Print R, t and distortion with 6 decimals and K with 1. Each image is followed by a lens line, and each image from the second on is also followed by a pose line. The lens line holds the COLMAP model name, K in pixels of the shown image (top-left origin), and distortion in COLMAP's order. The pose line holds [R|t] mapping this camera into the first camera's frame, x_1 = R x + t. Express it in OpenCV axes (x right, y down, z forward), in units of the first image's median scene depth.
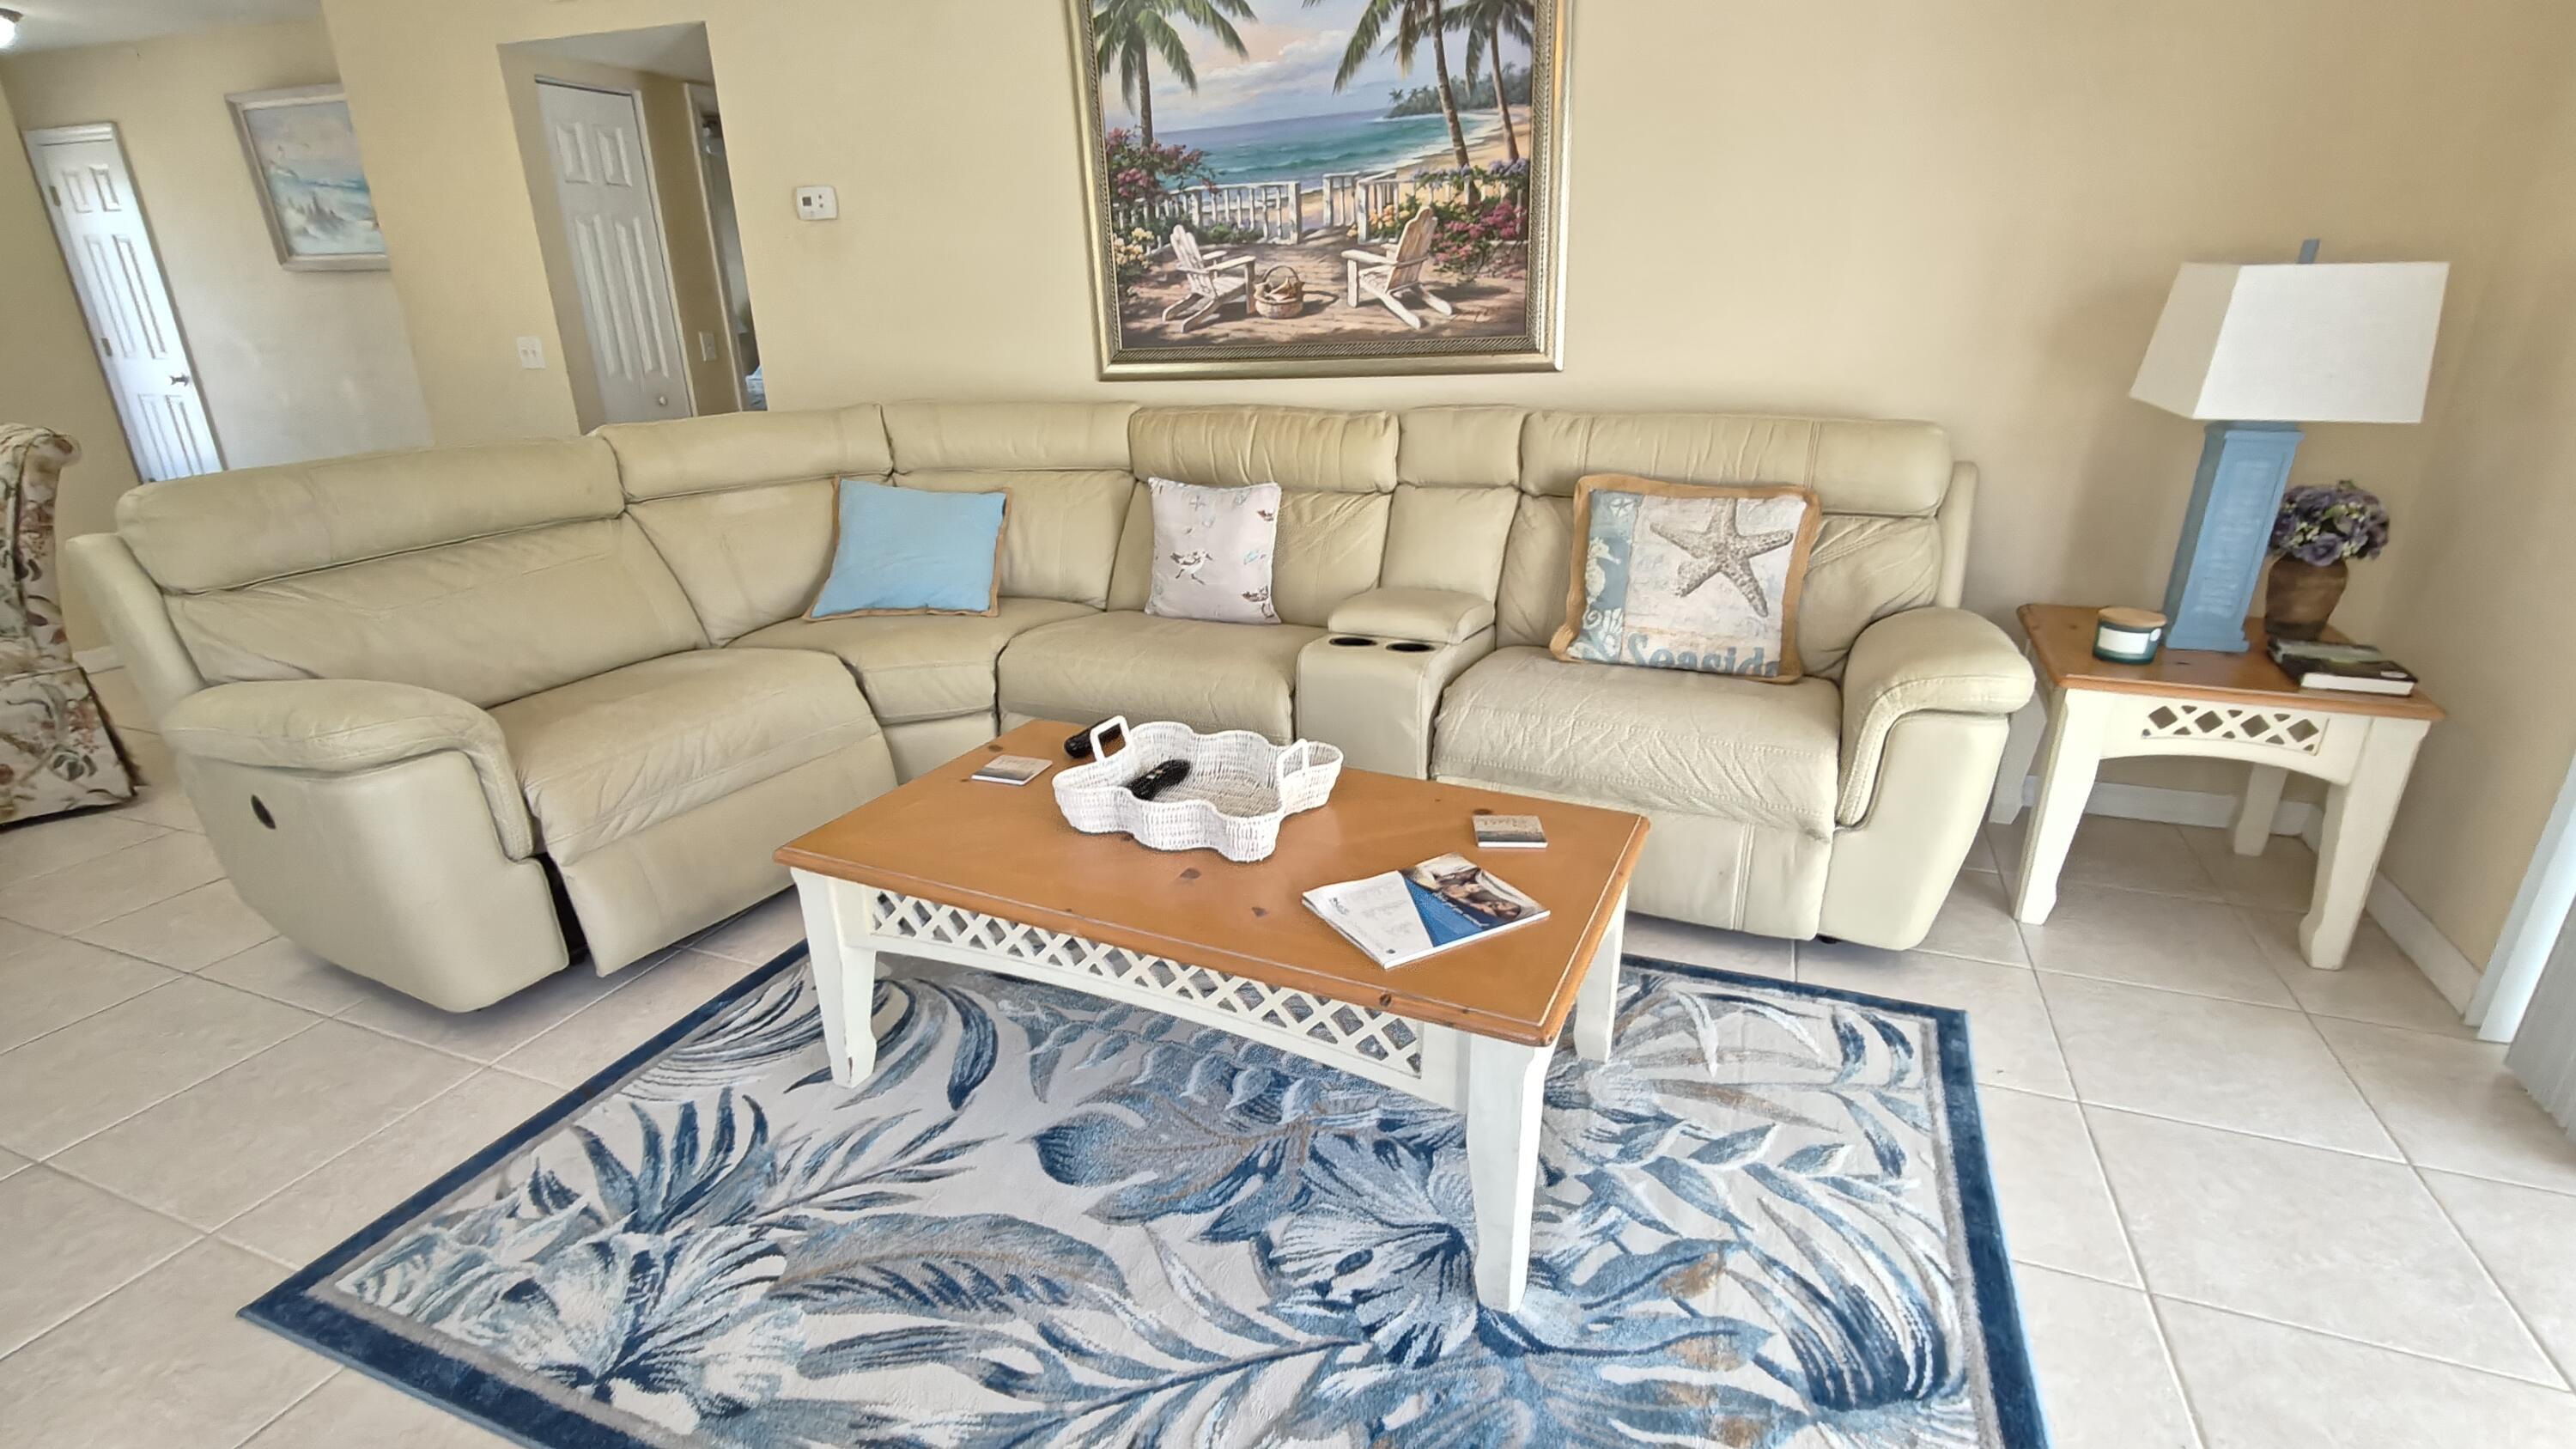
lens RADIAL K [[1190.1, 0, 1283.5], [0, 1190.1, 742.8], [0, 0, 1]] dist [0.005019, 0.001107]
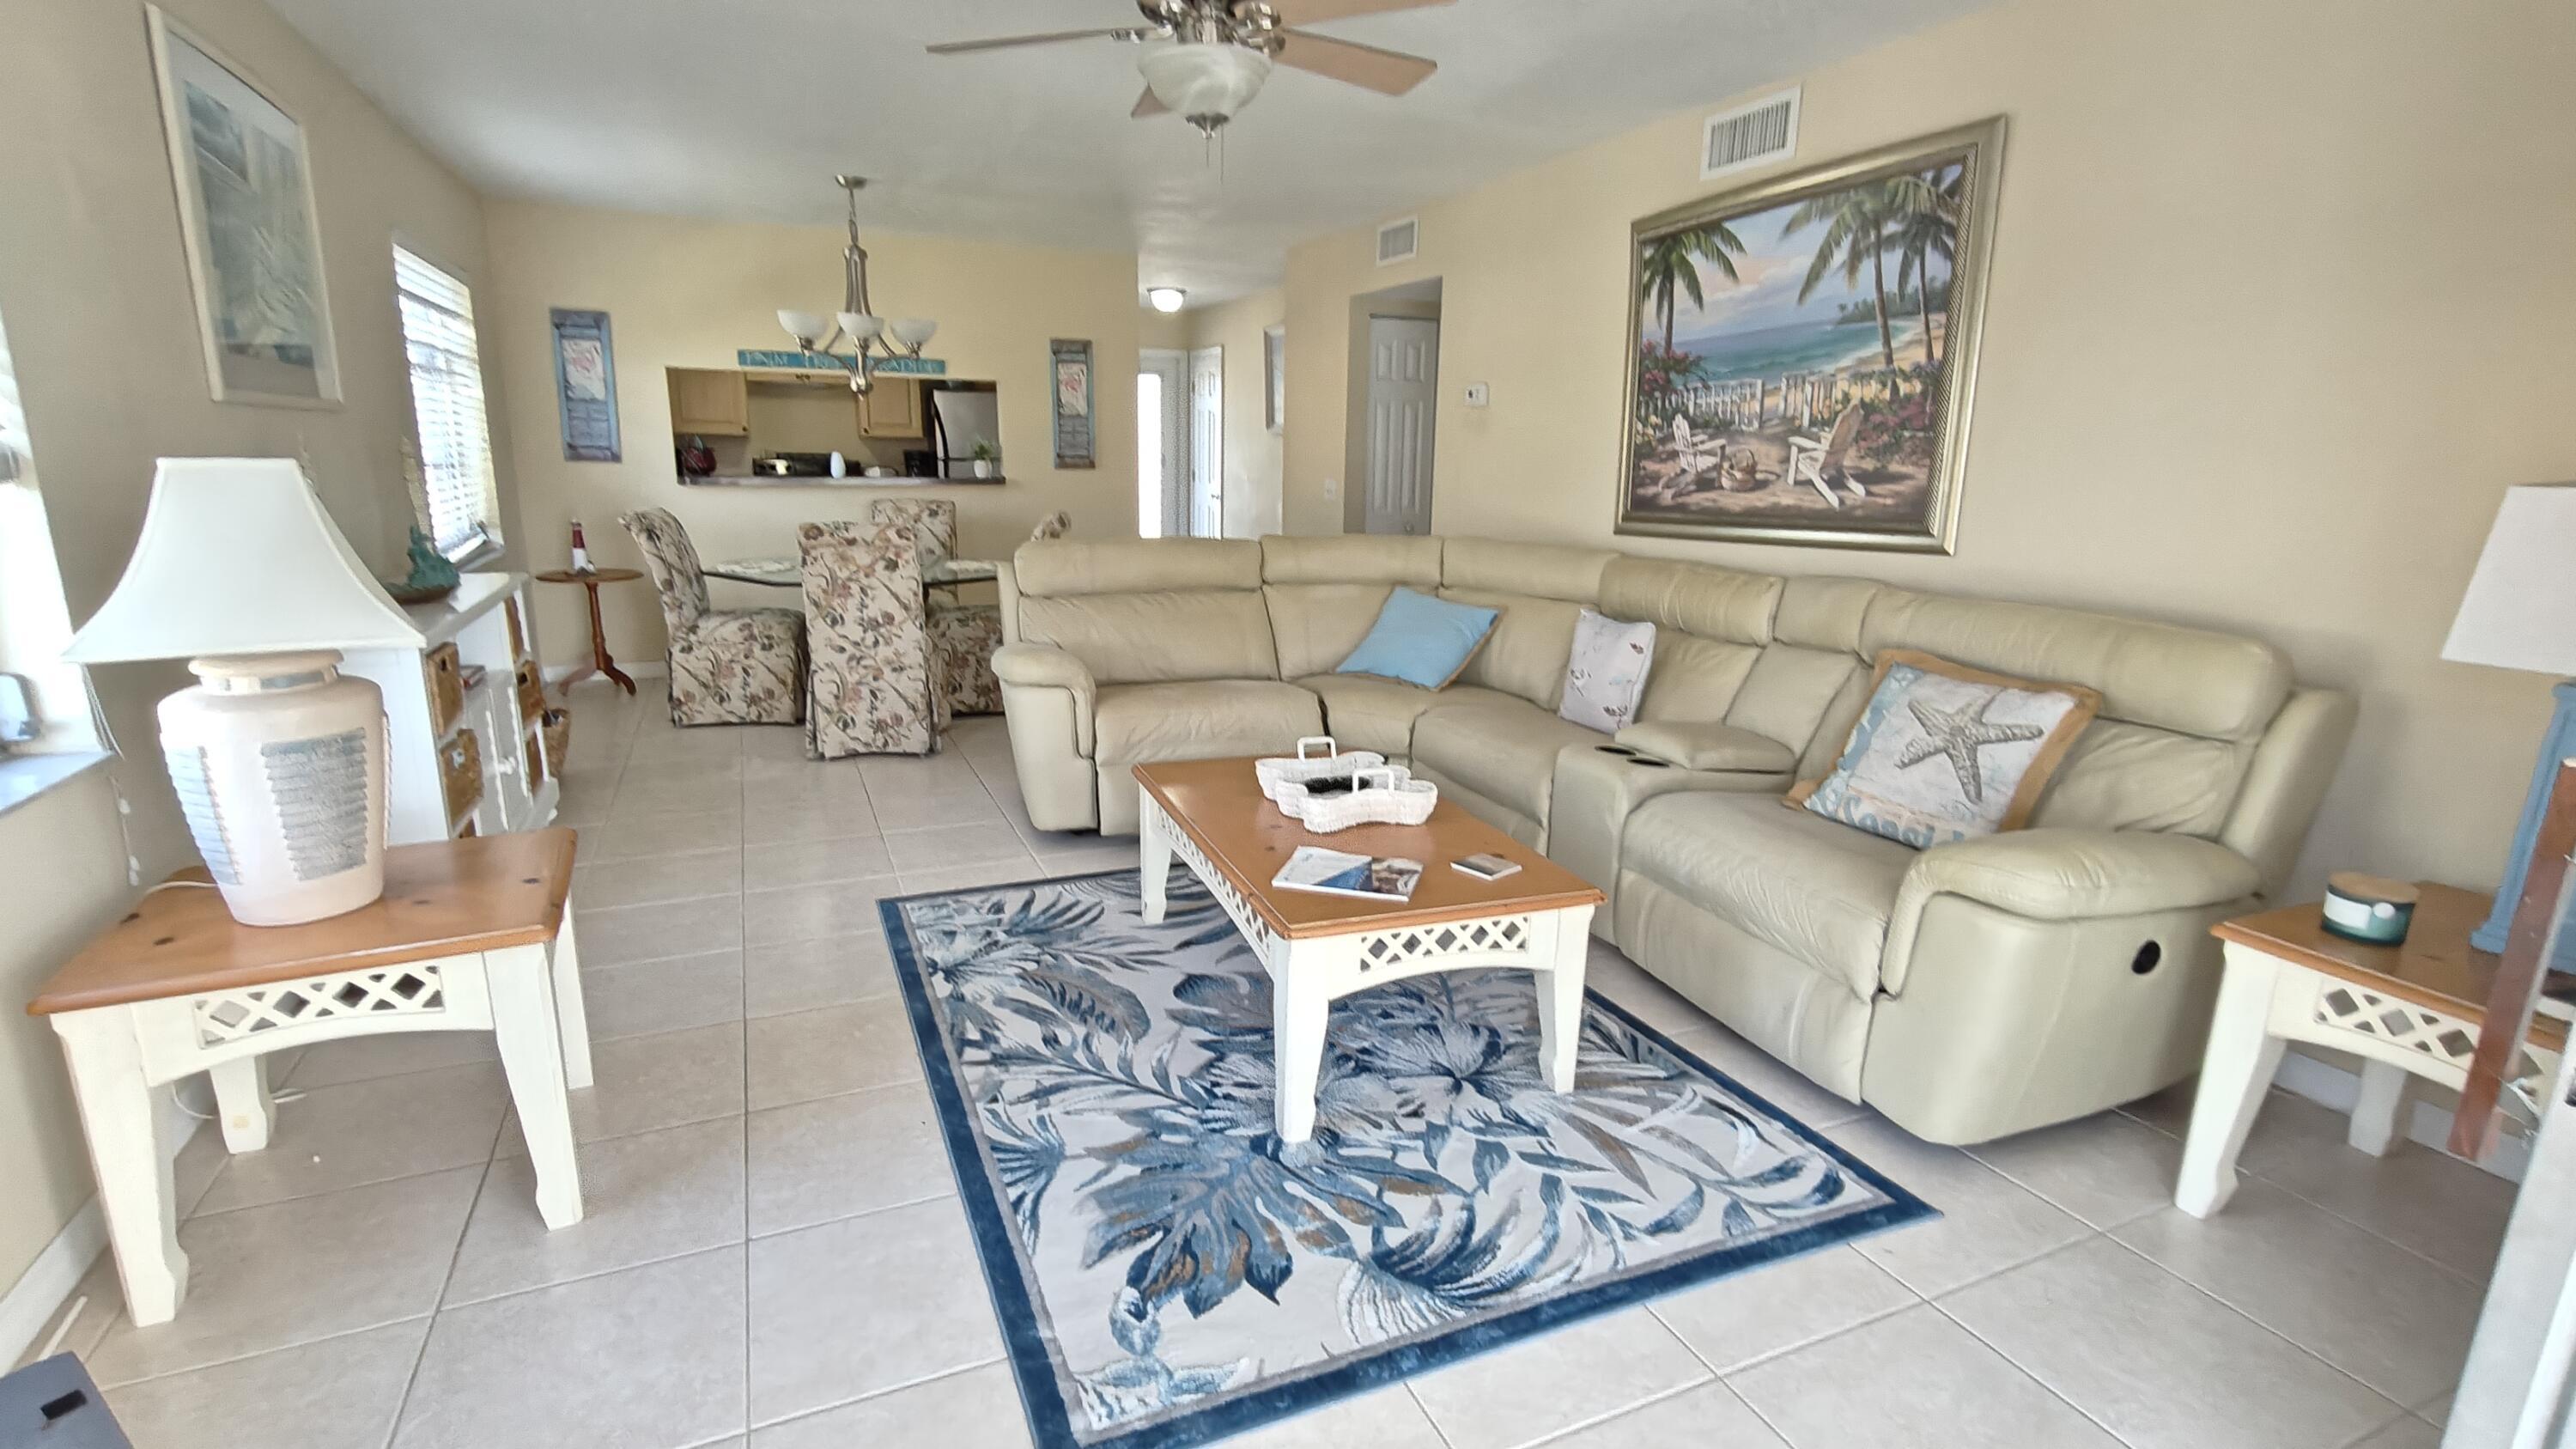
lens RADIAL K [[1178.9, 0, 1283.2], [0, 1178.9, 735.3], [0, 0, 1]] dist [0.002595, 0.000264]
pose [[0.714809, 0.190025, -0.673007, 0.553898], [-0.271947, 0.962159, -0.017171, 0.010845], [0.644277, 0.195296, 0.739437, -0.091960]]
